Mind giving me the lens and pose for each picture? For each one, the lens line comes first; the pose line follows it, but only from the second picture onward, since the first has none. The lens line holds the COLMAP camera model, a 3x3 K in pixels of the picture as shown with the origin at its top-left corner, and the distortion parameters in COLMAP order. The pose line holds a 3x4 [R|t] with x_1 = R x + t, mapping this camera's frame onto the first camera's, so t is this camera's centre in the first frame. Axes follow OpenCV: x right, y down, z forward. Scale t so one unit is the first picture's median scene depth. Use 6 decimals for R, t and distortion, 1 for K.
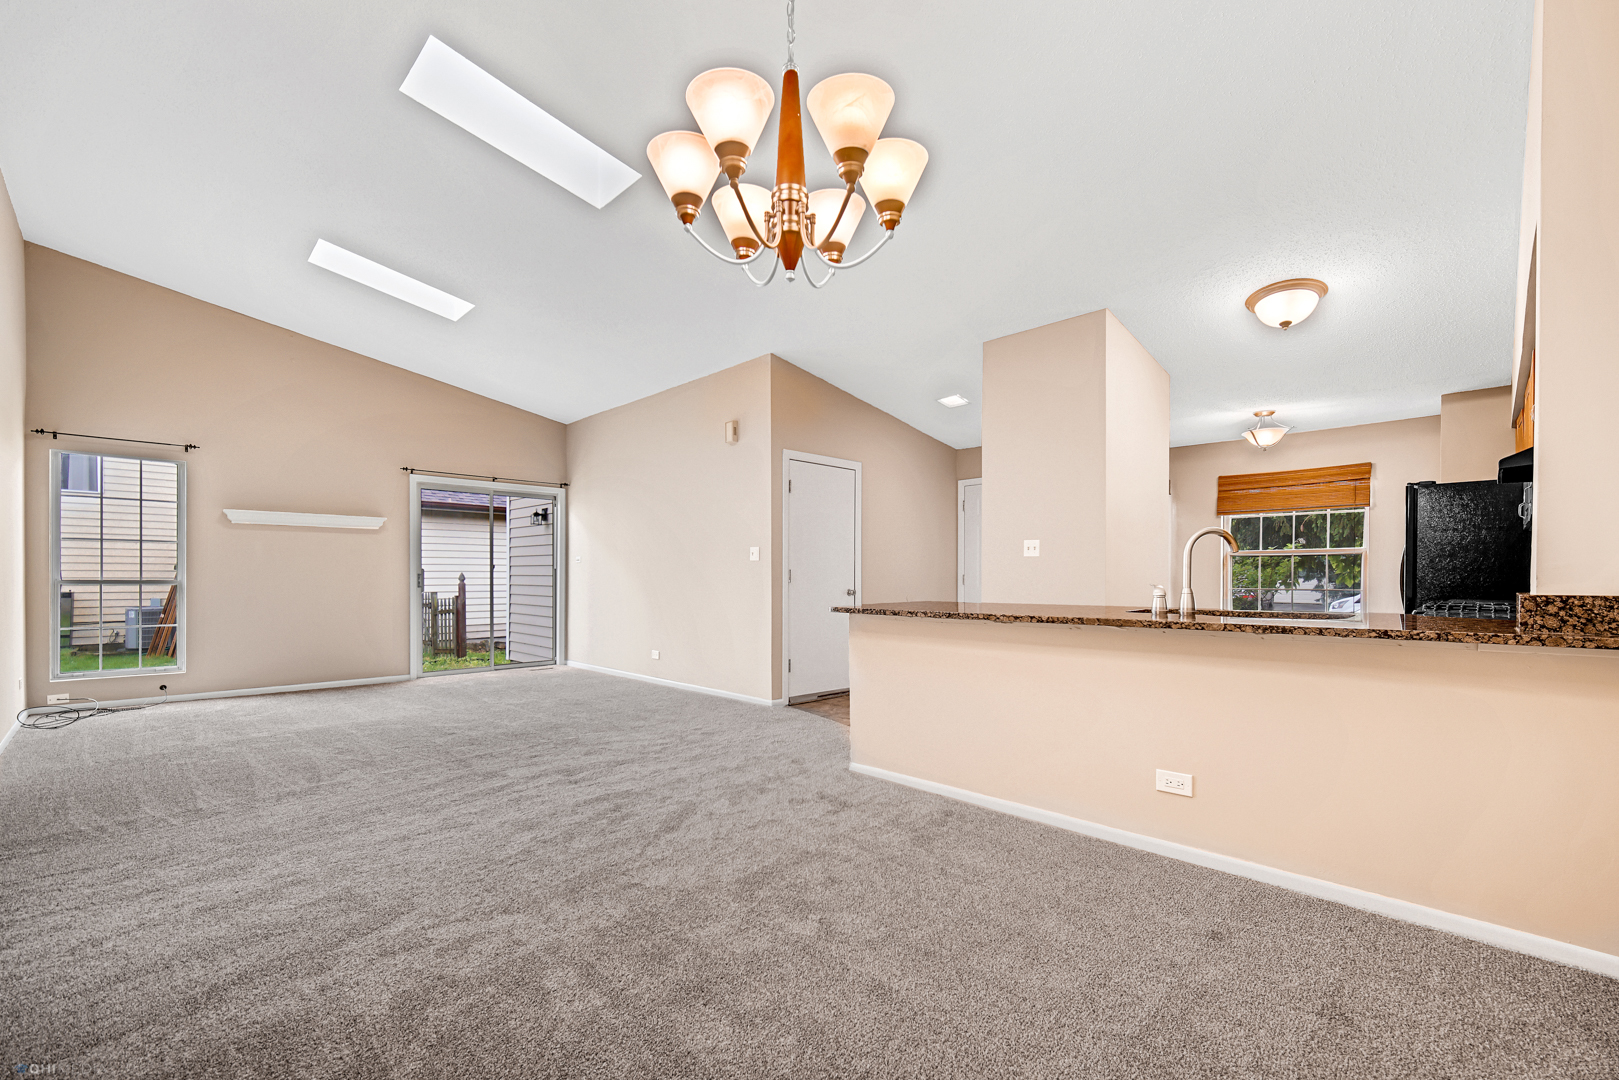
lens RADIAL K [[687.6, 0, 809.3], [0, 687.6, 575.4], [0, 0, 1]] dist [0.001770, 0.000146]
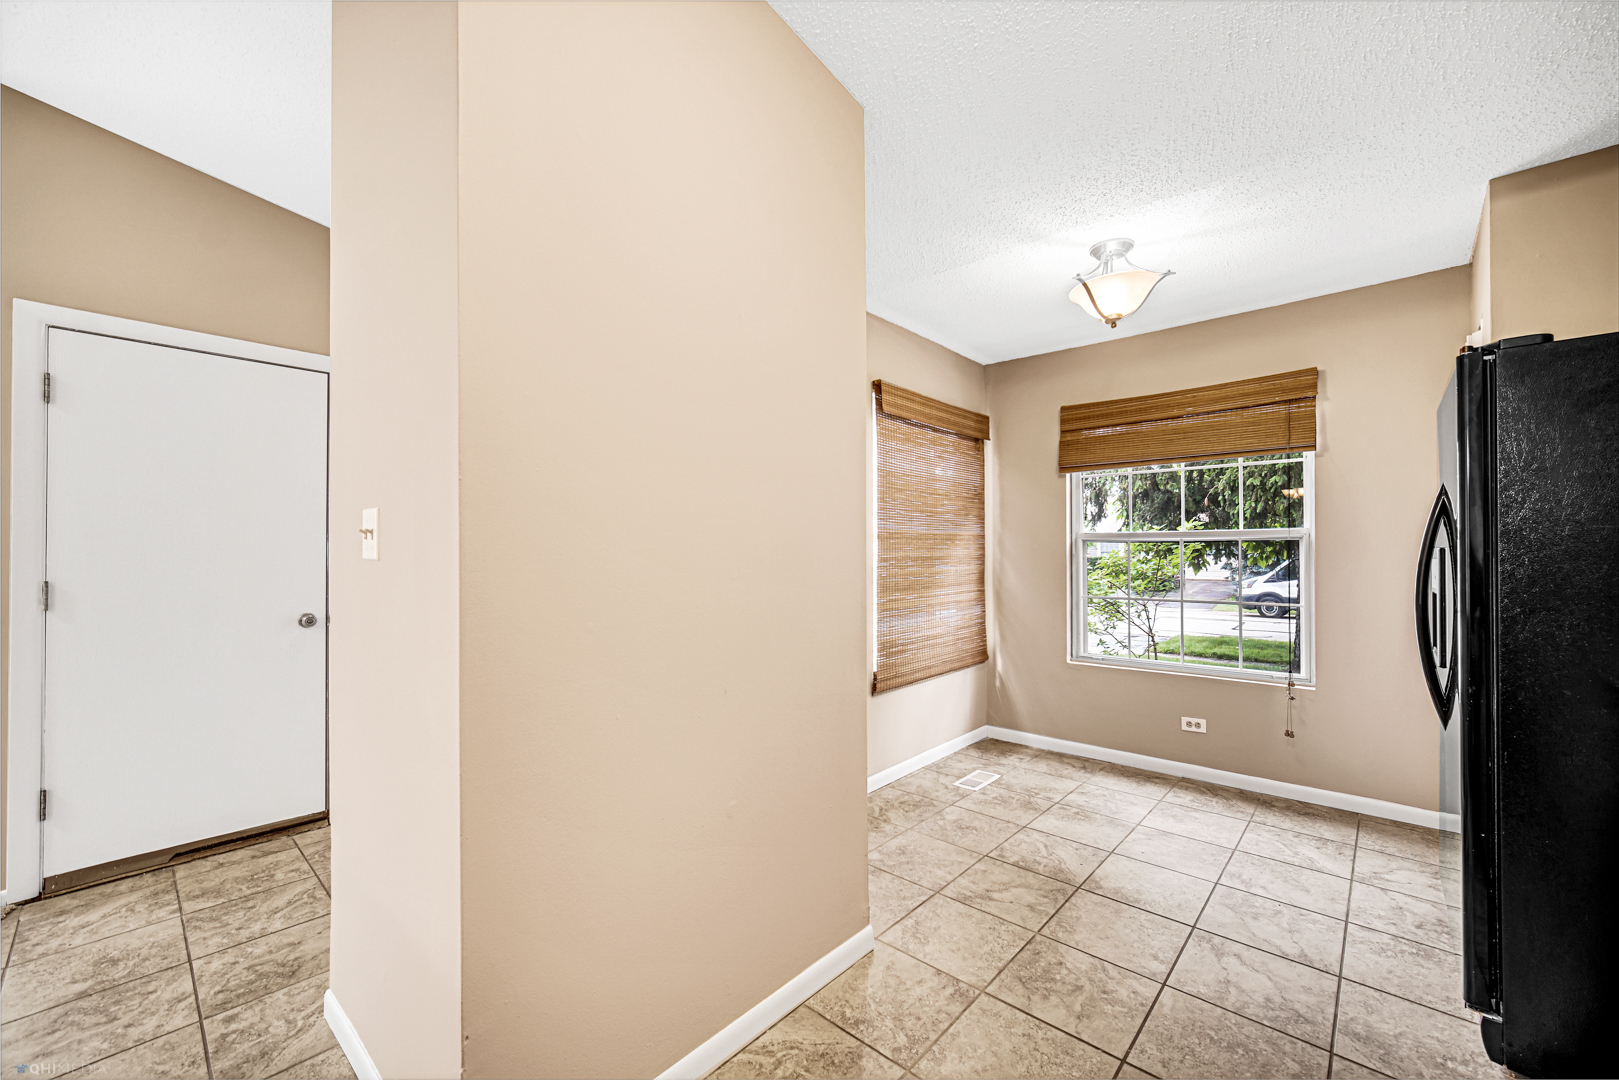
lens RADIAL K [[634.4, 0, 809.5], [0, 634.4, 540.0], [0, 0, 1]] dist [-0.002496, 0.000012]
pose [[0.998571, -0.001858, 0.053402, 0.383517], [0.002785, 0.999847, -0.017289, -0.022854], [-0.053362, 0.017413, 0.998423, 0.515323]]
